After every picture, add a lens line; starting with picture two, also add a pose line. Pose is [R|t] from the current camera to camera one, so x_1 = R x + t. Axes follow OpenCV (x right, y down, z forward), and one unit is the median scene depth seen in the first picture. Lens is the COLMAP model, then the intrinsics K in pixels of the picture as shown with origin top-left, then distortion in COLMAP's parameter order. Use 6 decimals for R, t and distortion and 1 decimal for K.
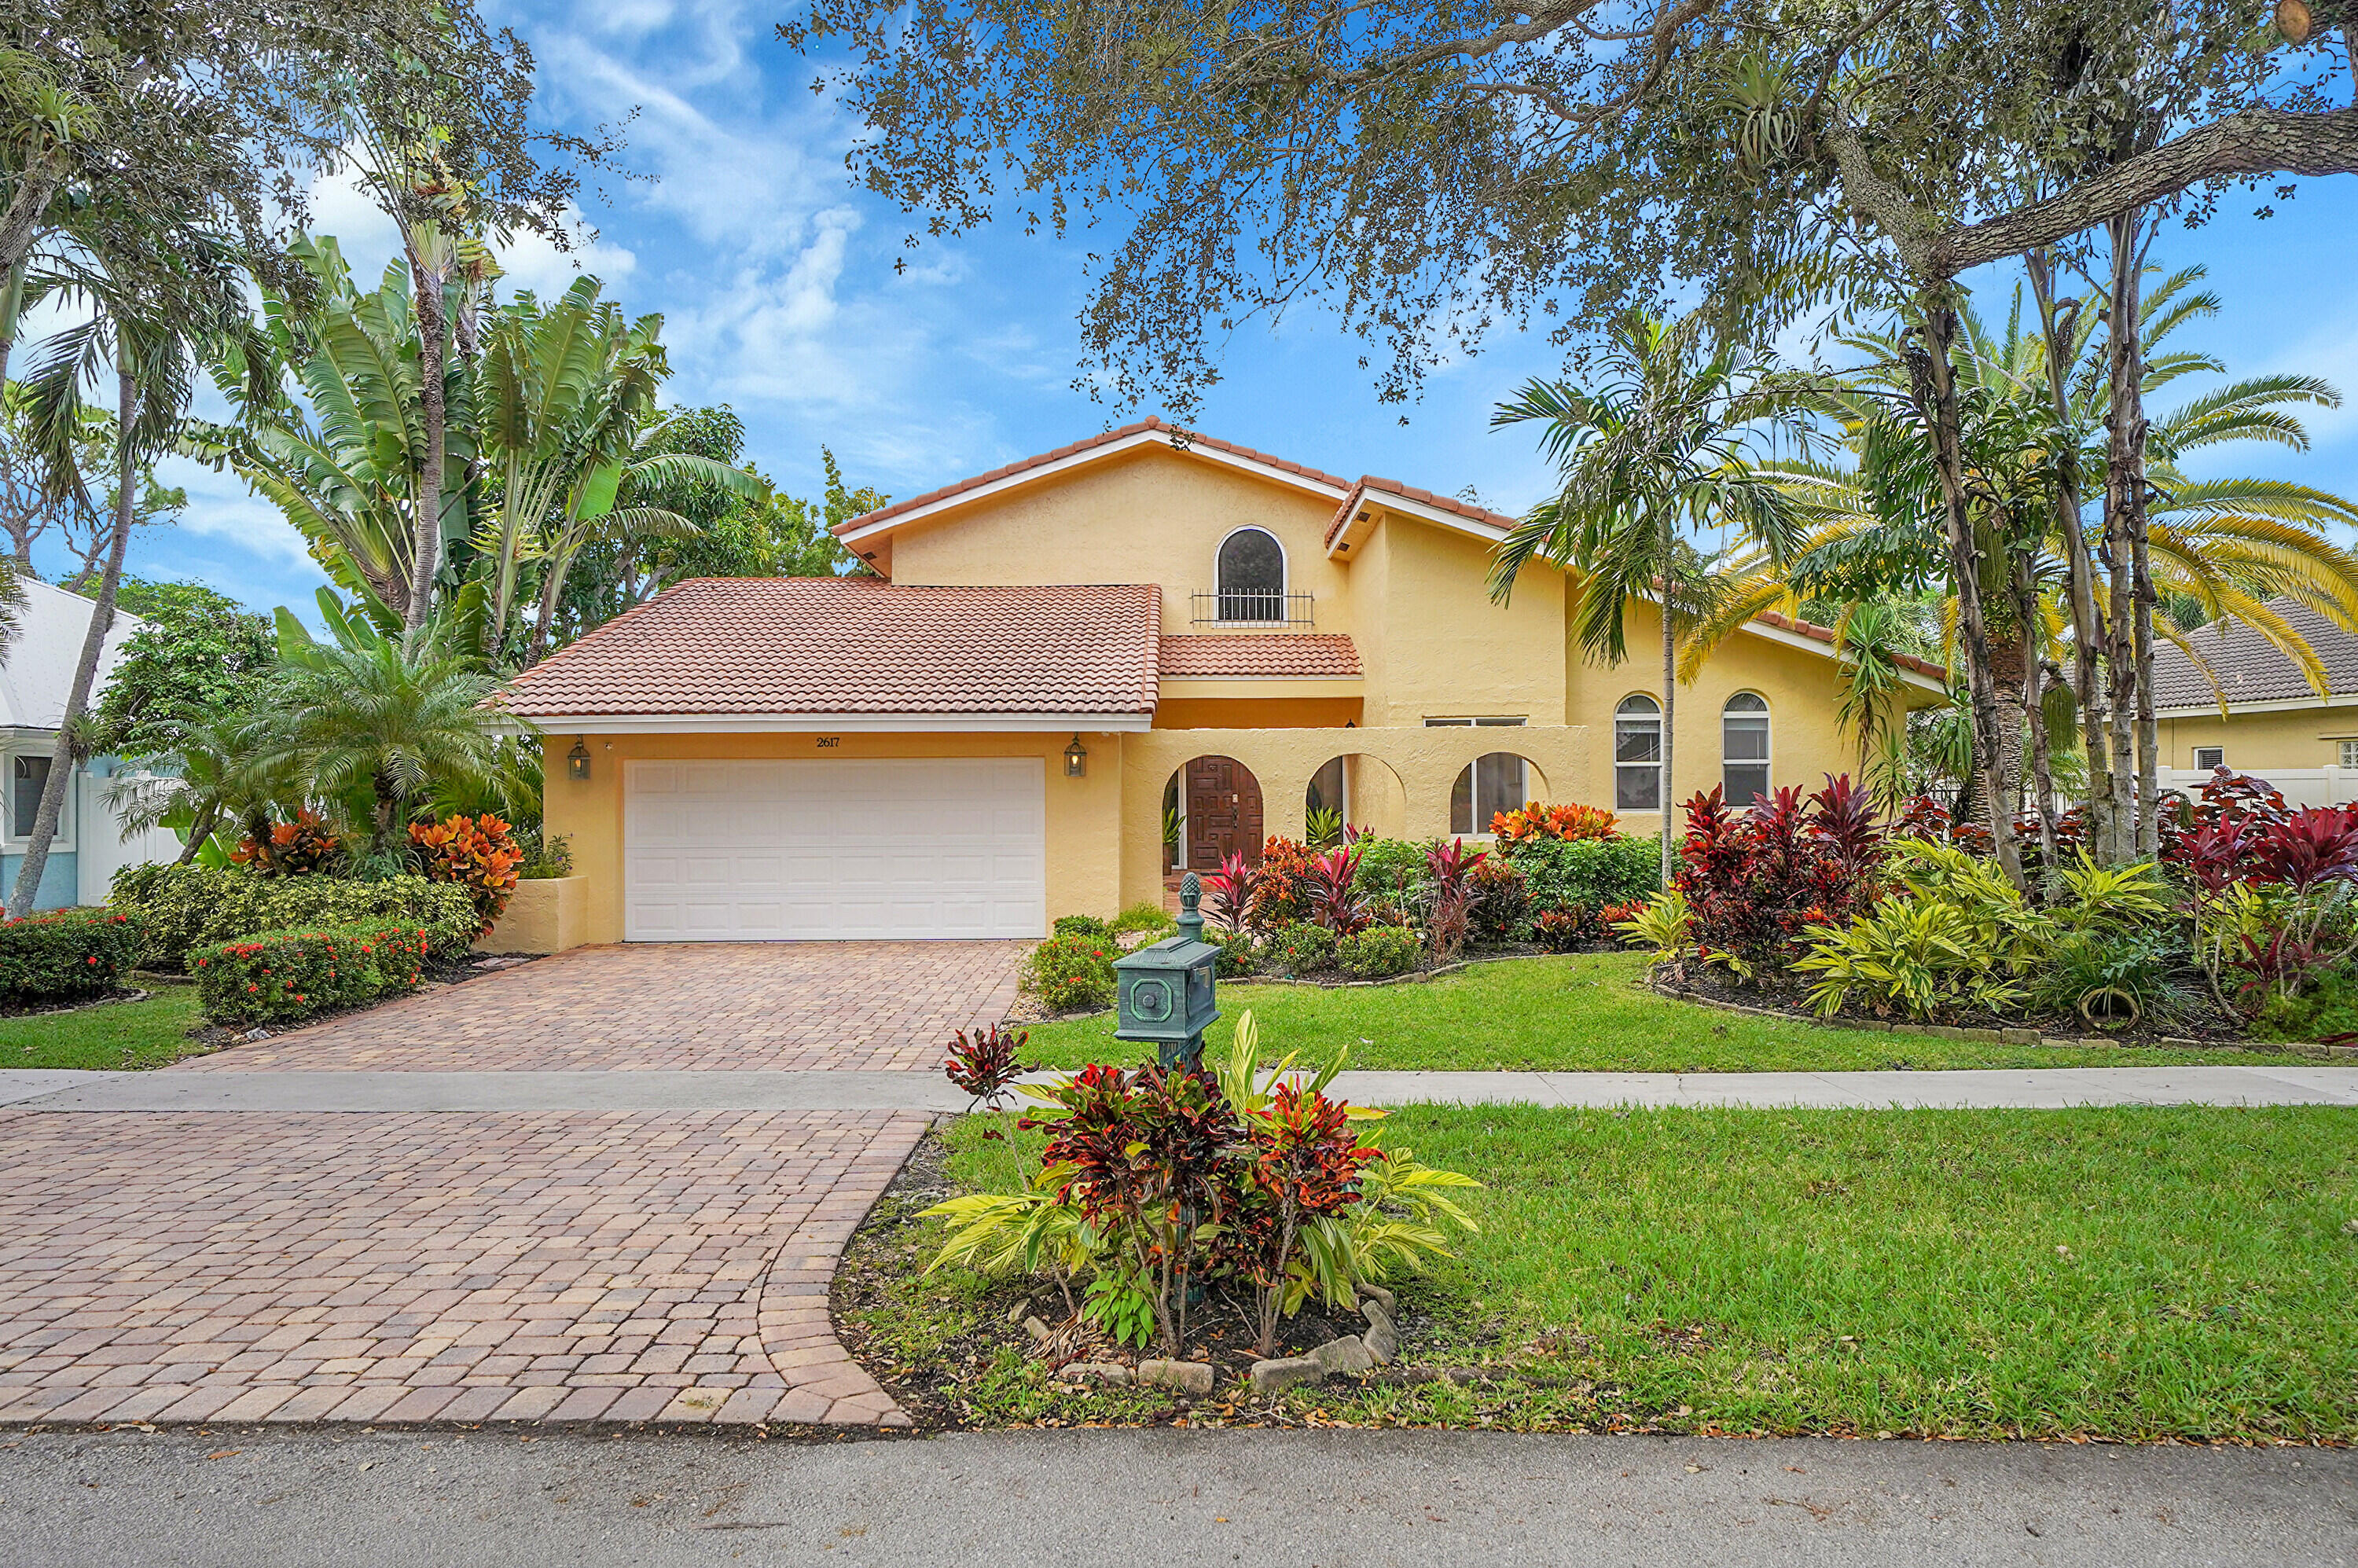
lens RADIAL K [[1587.4, 0, 1176.0], [0, 1587.4, 780.9], [0, 0, 1]] dist [-0.003763, -0.000293]
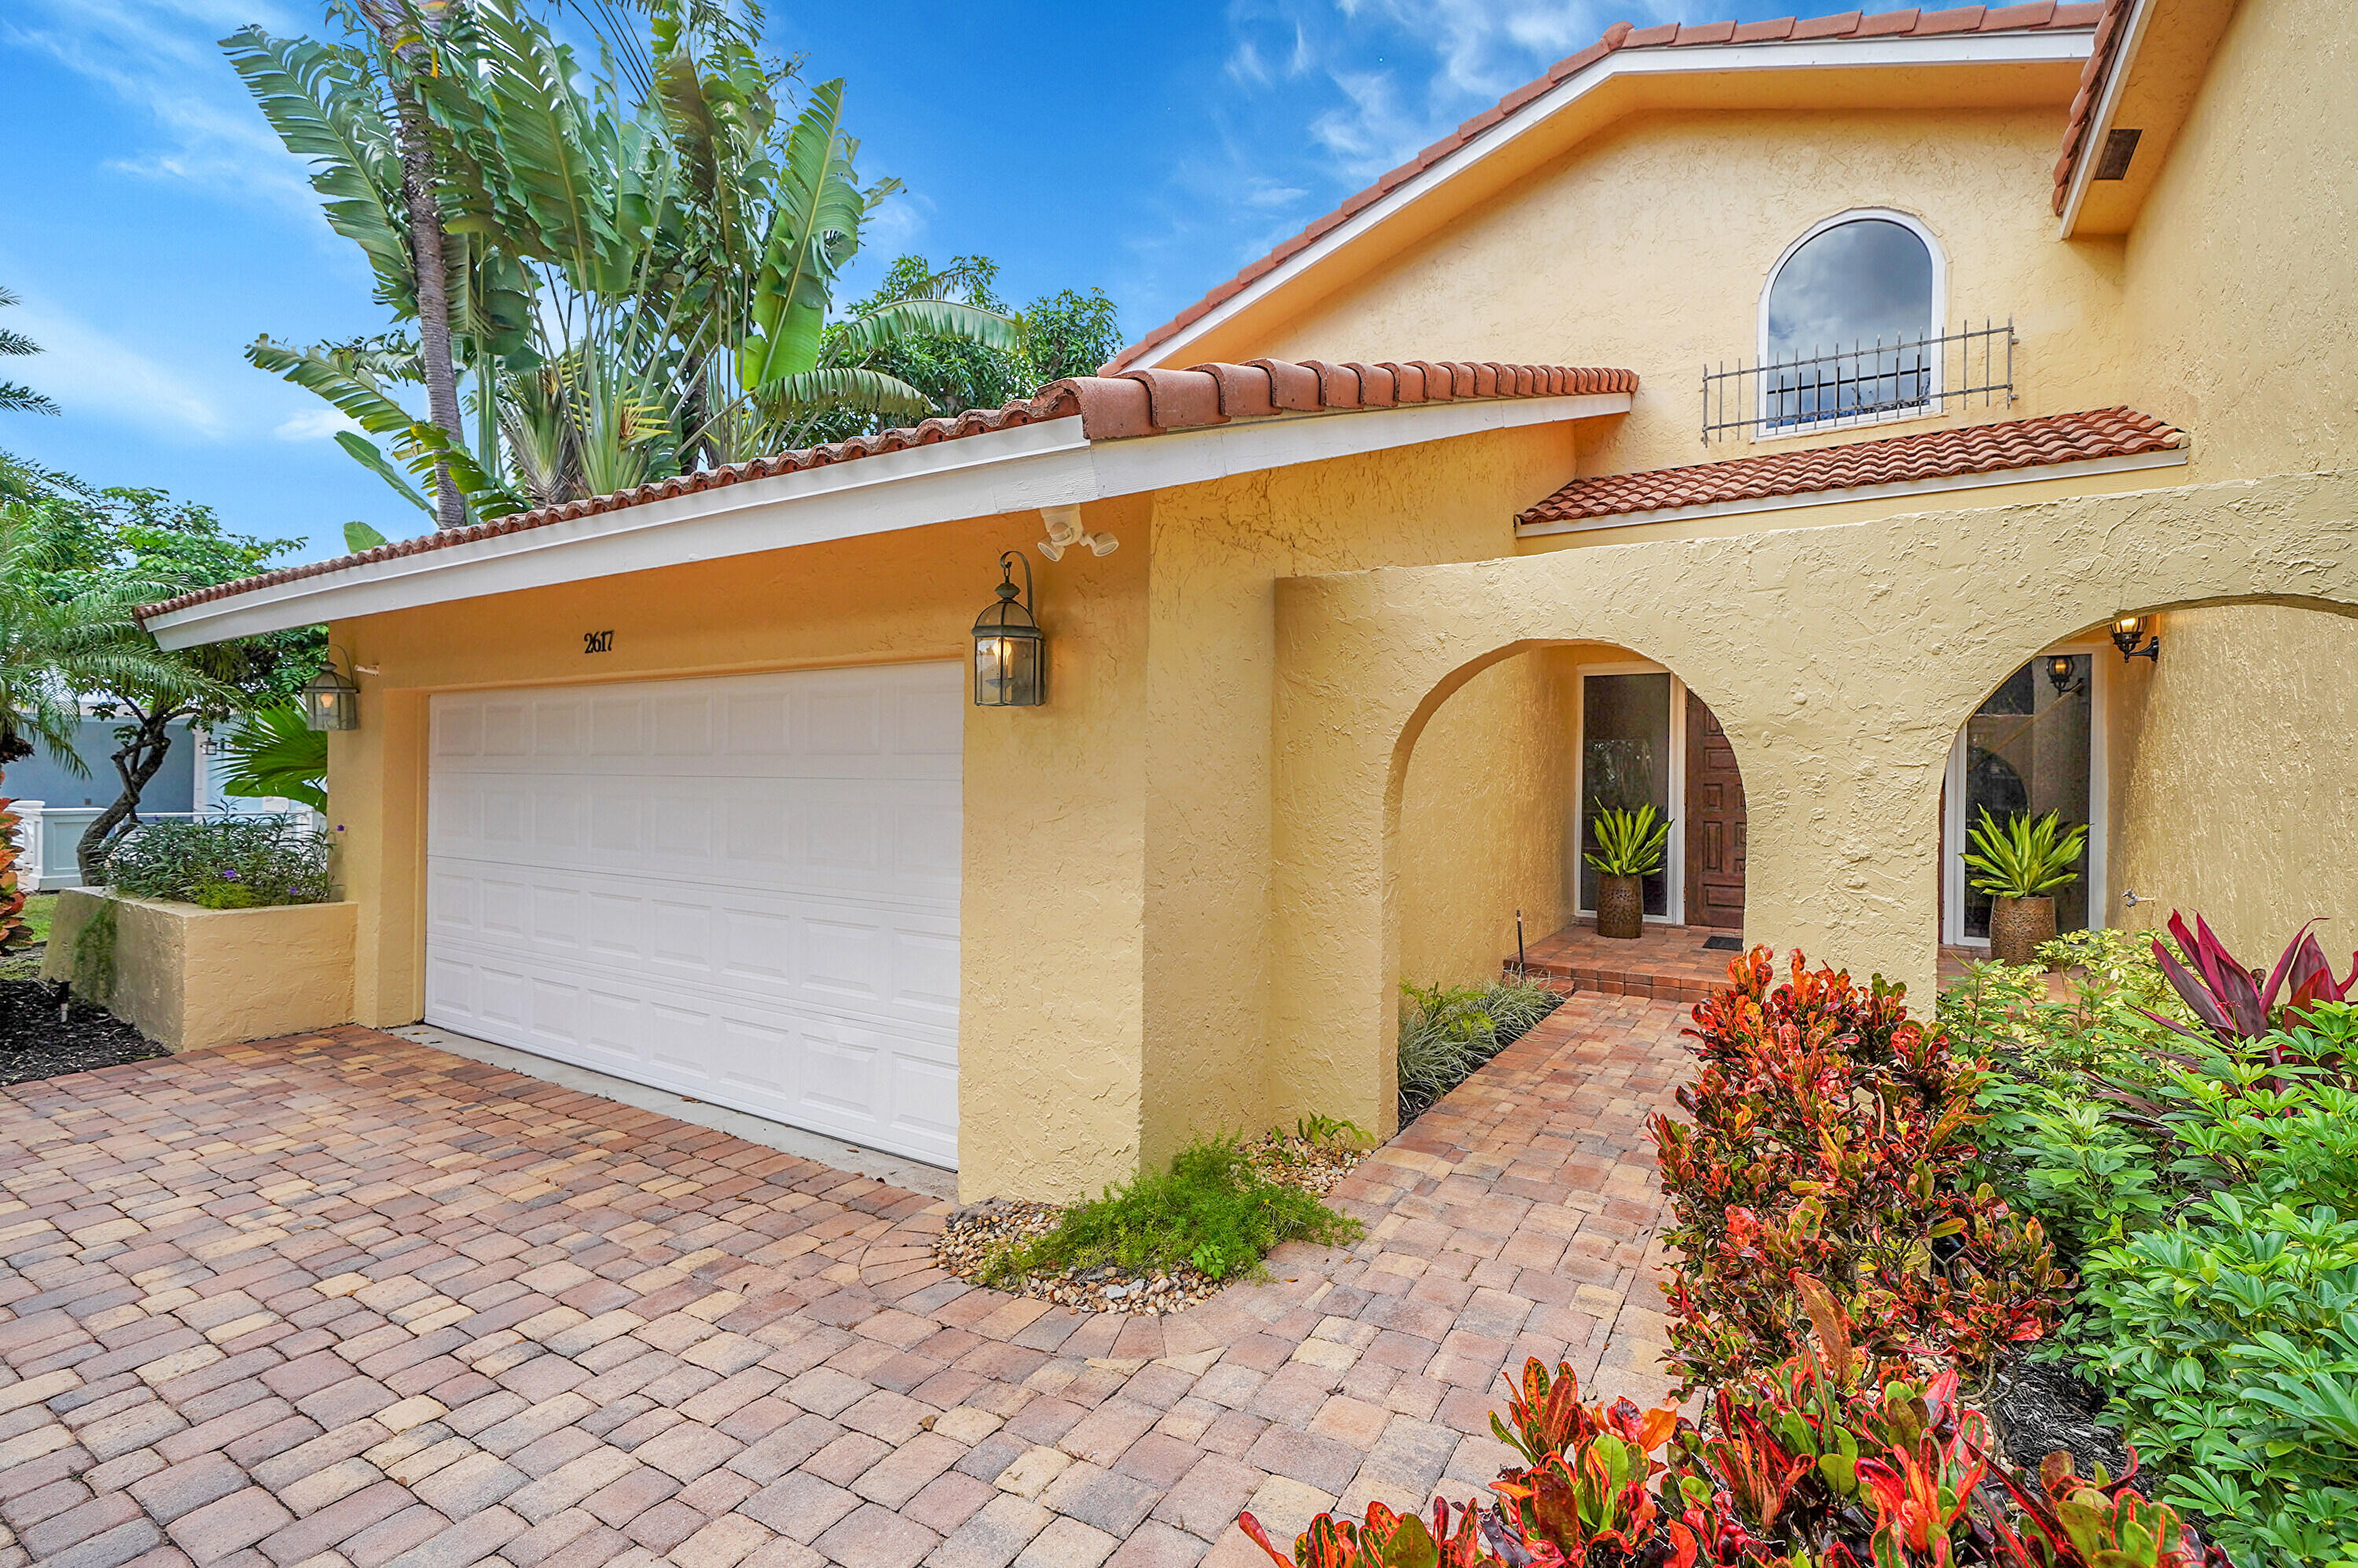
lens RADIAL K [[1080.1, 0, 1168.3], [0, 1080.1, 787.9], [0, 0, 1]] dist [0.010307, 0.000218]
pose [[0.835956, 0.016878, -0.548537, 0.068524], [-0.008980, 0.999814, 0.017078, 0.007878], [0.548723, -0.009351, 0.835952, 0.727668]]
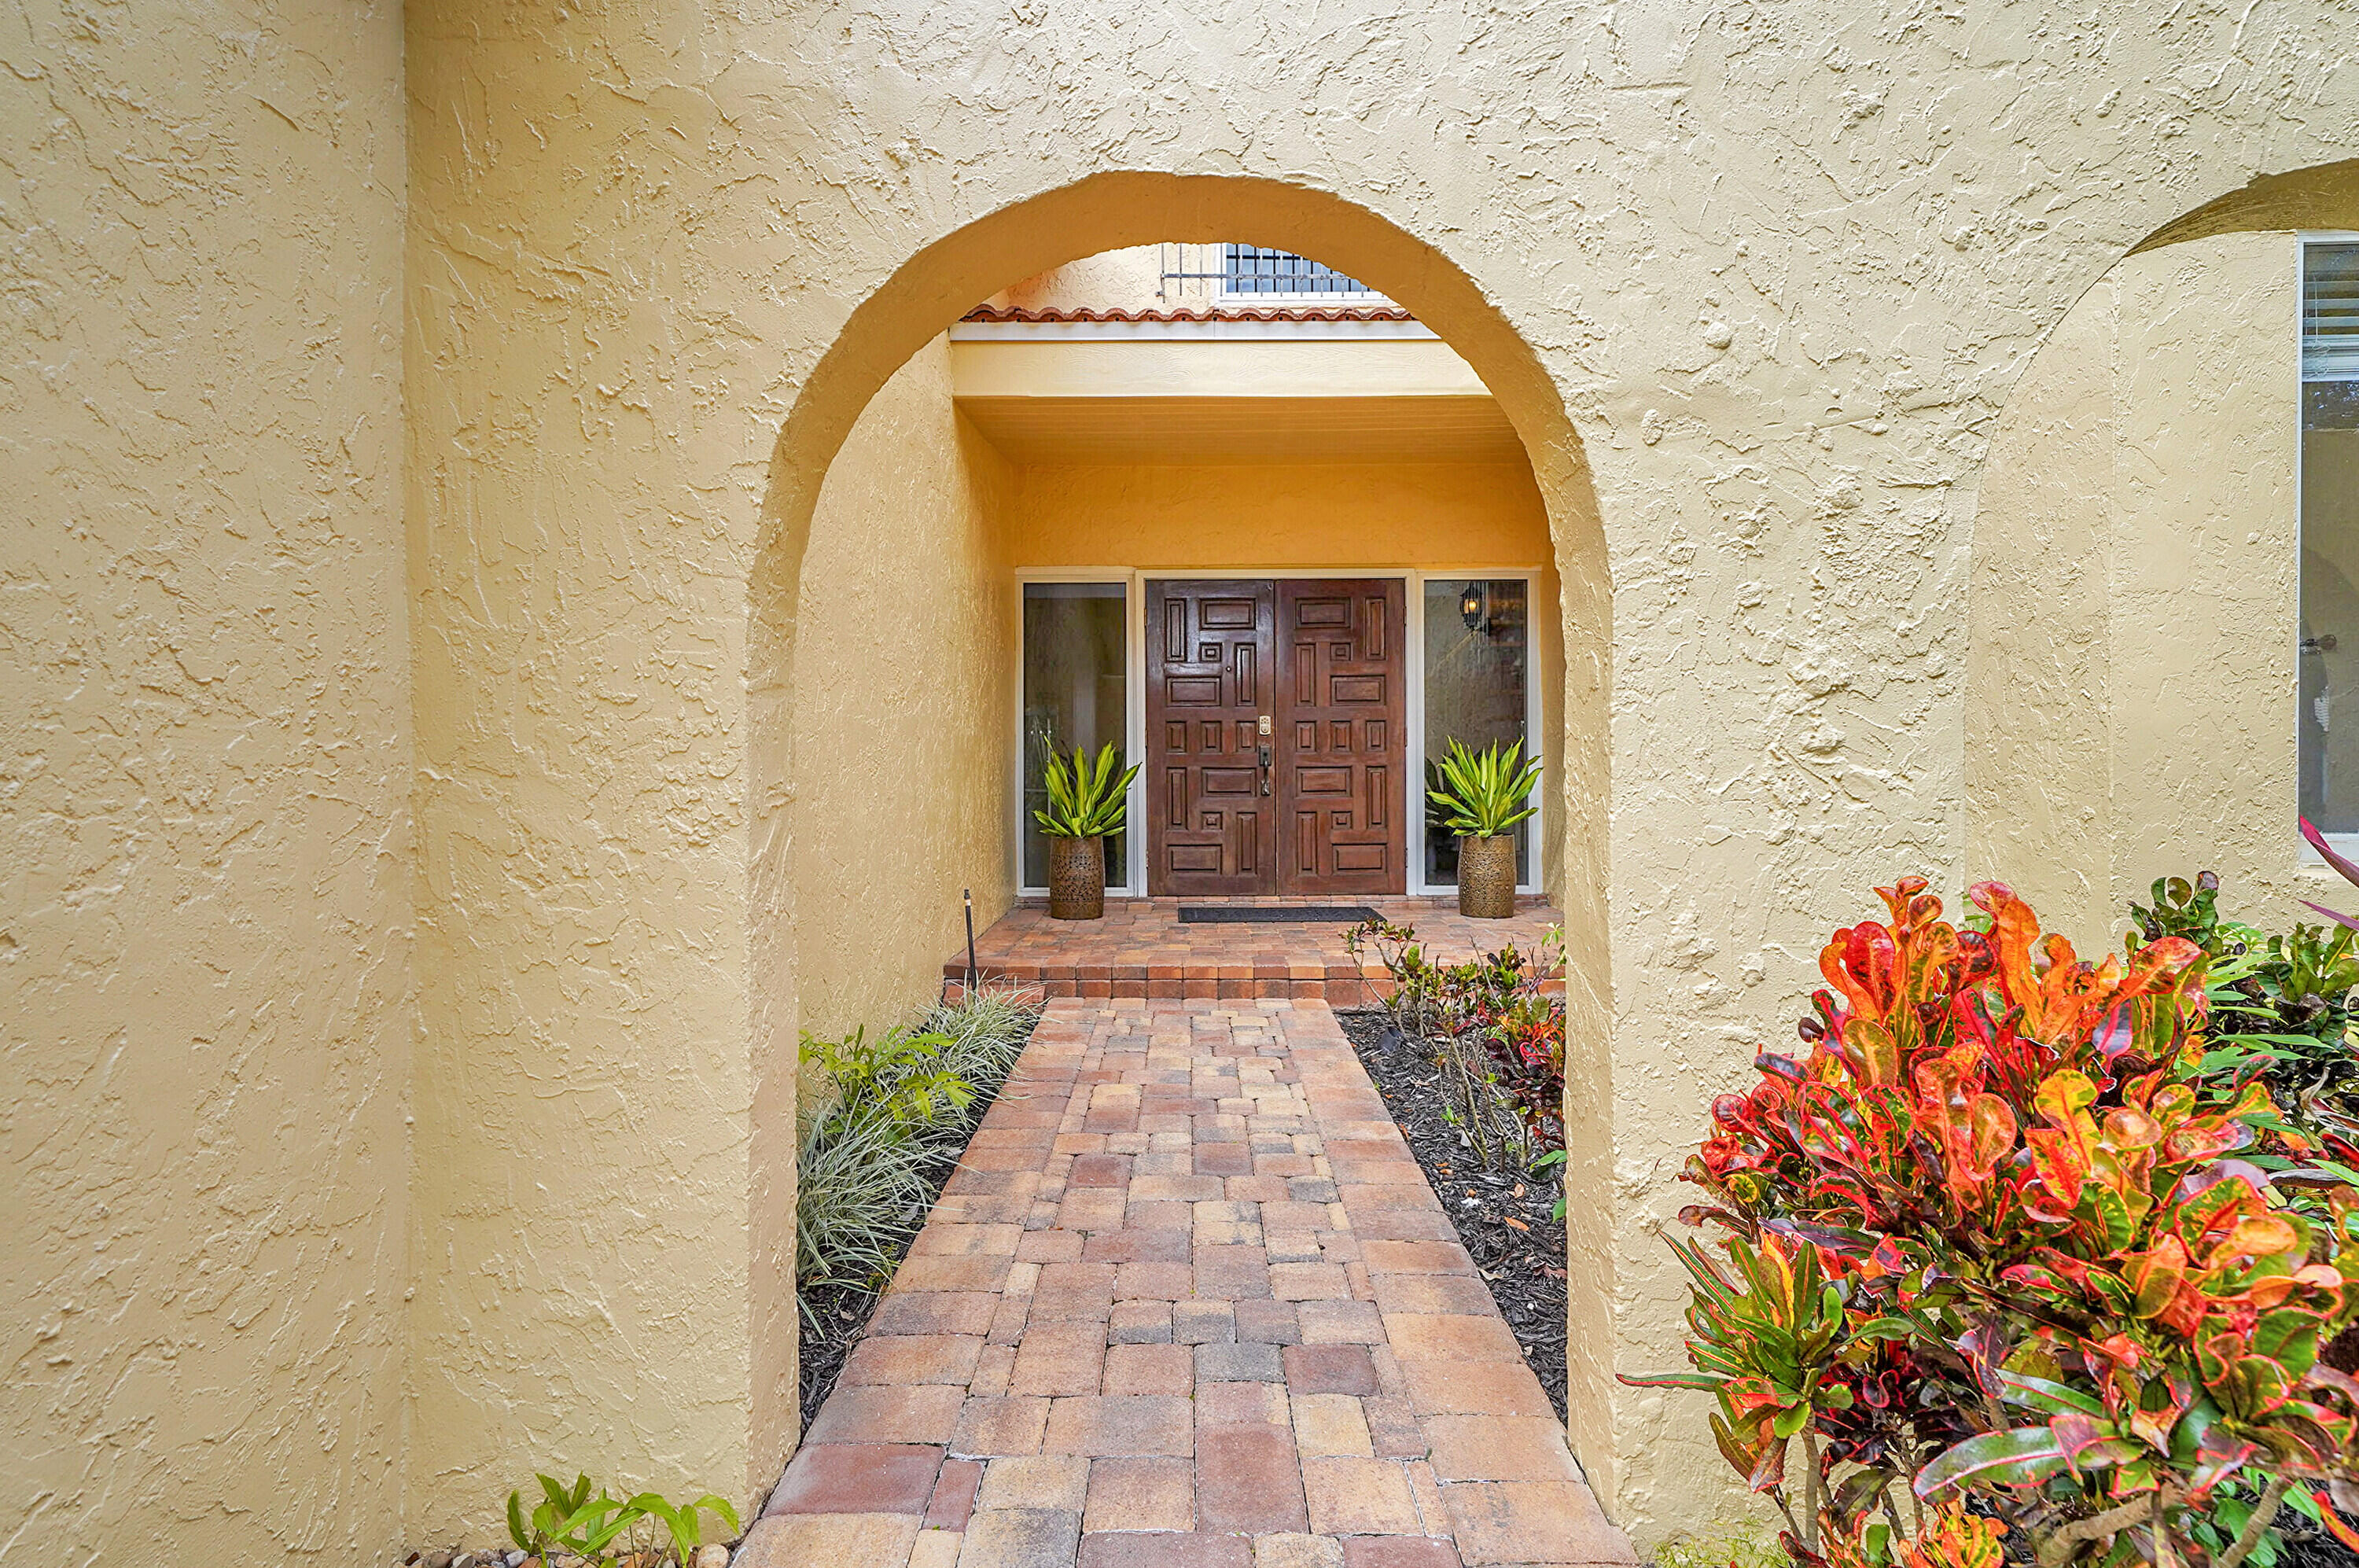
lens RADIAL K [[1080.6, 0, 1166.7], [0, 1080.6, 784.6], [0, 0, 1]] dist [0.010307, 0.000218]
pose [[0.999822, -0.000069, -0.018845, 0.019804], [0.000308, 0.999920, 0.012655, 0.026723], [0.018842, -0.012659, 0.999742, 0.848895]]
